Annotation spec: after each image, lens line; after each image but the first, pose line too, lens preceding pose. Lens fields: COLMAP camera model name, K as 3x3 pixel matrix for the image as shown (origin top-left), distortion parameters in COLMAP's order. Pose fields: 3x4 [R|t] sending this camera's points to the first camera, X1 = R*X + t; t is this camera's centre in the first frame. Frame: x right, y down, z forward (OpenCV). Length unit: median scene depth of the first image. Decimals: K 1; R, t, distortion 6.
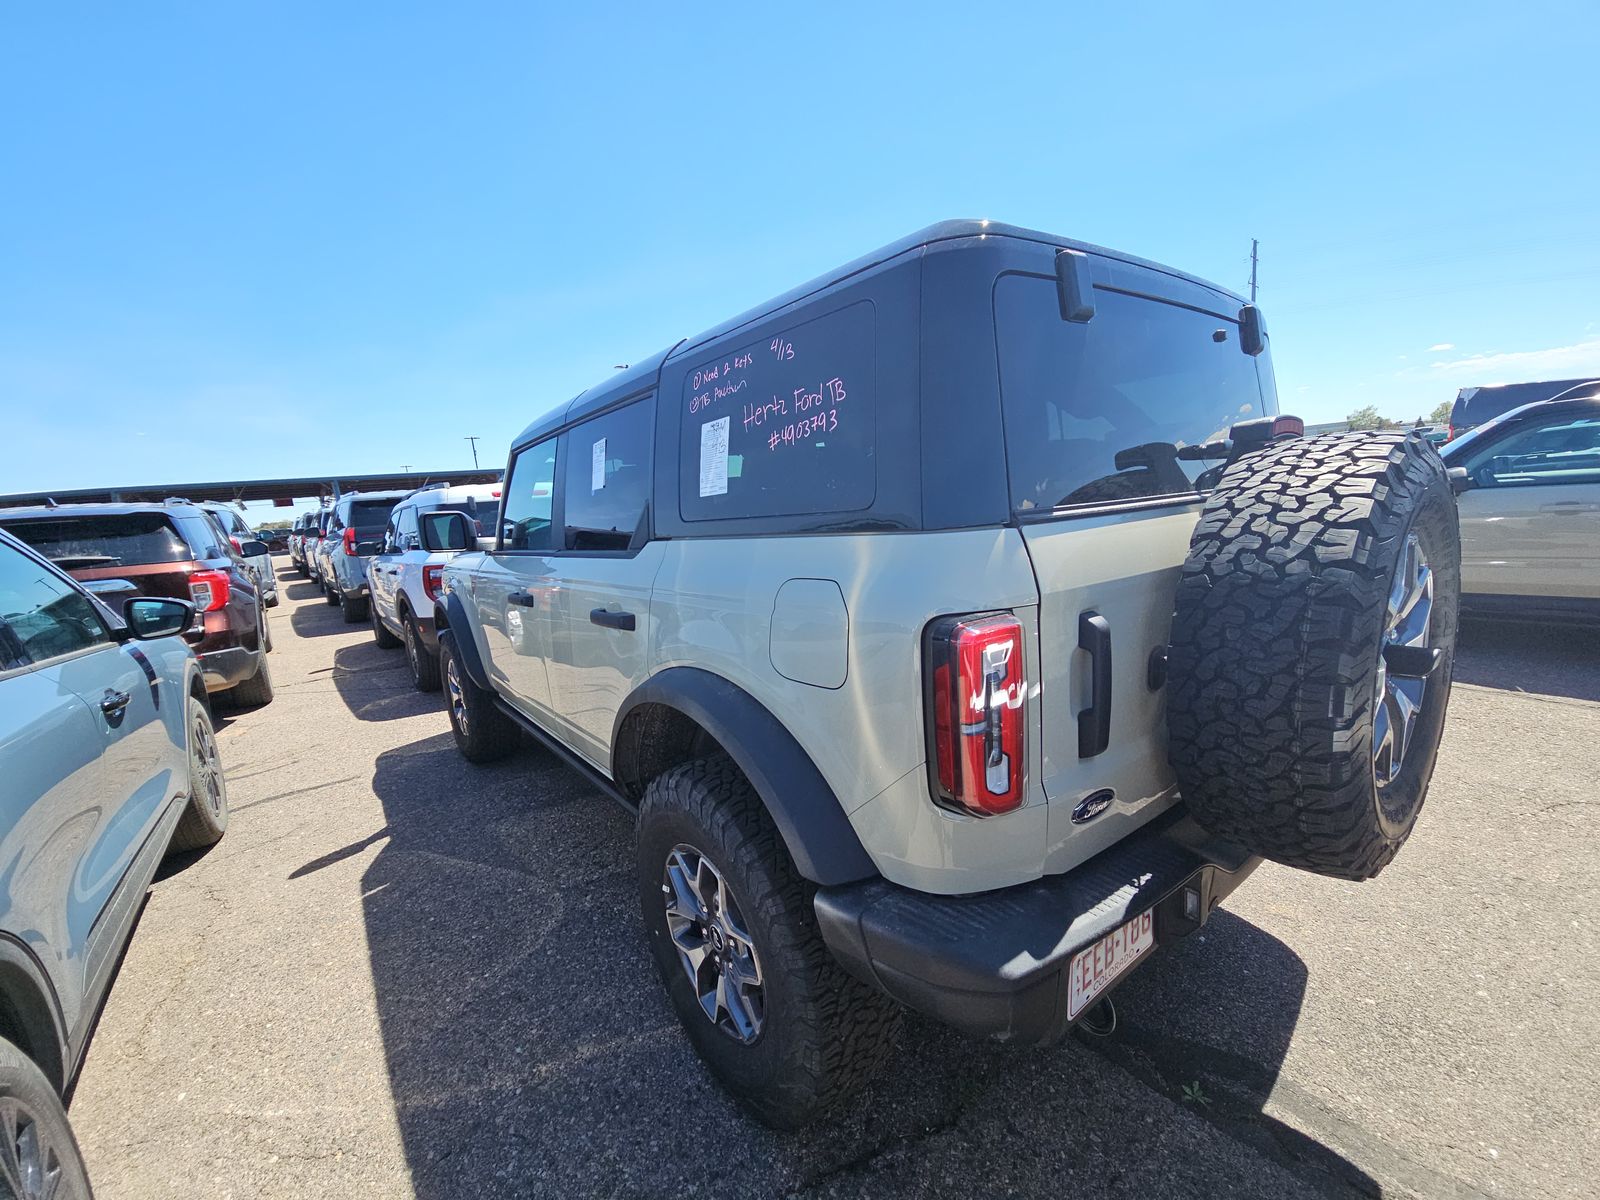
lens RADIAL K [[634.0, 0, 796.1], [0, 634.0, 631.2], [0, 0, 1]] dist [0.001303, -0.000015]
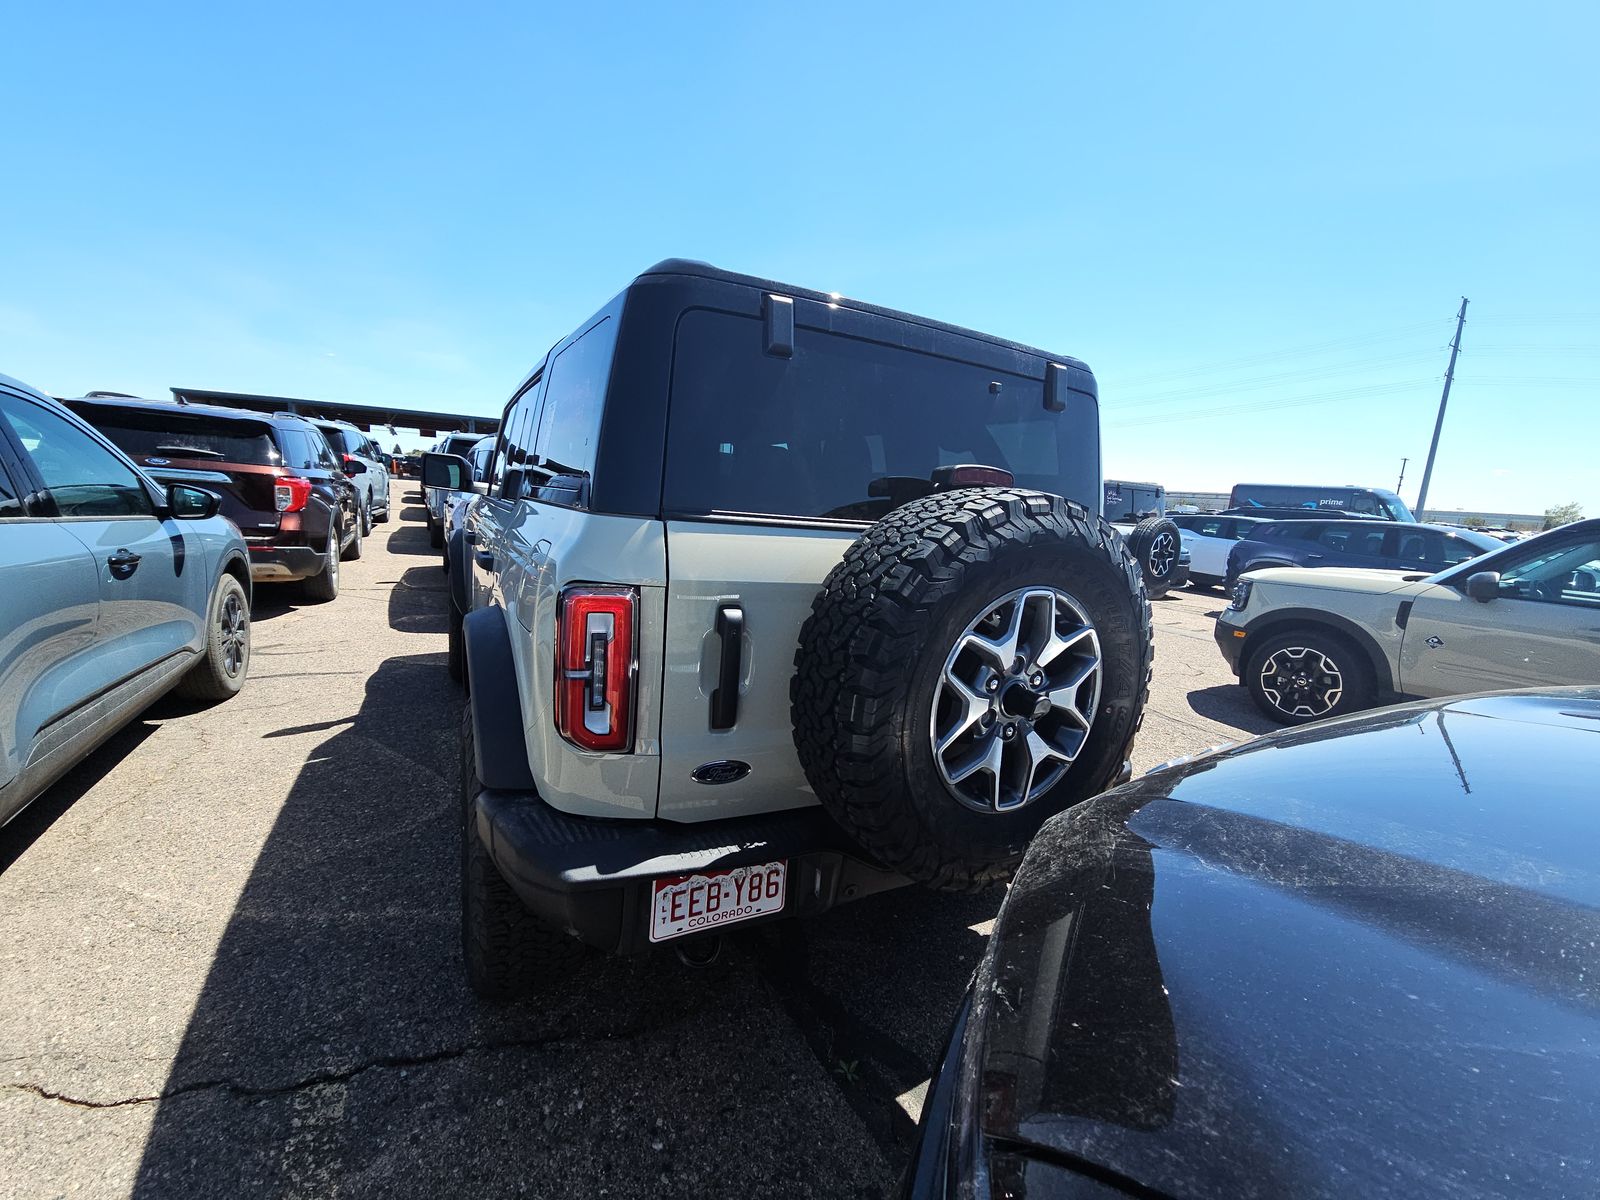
lens RADIAL K [[634.0, 0, 796.1], [0, 634.0, 631.2], [0, 0, 1]] dist [0.001303, -0.000015]
pose [[0.974658, 0.183225, -0.128336, 0.325660], [-0.182693, 0.983040, 0.016008, -0.010088], [0.129092, 0.007843, 0.991602, -0.062246]]
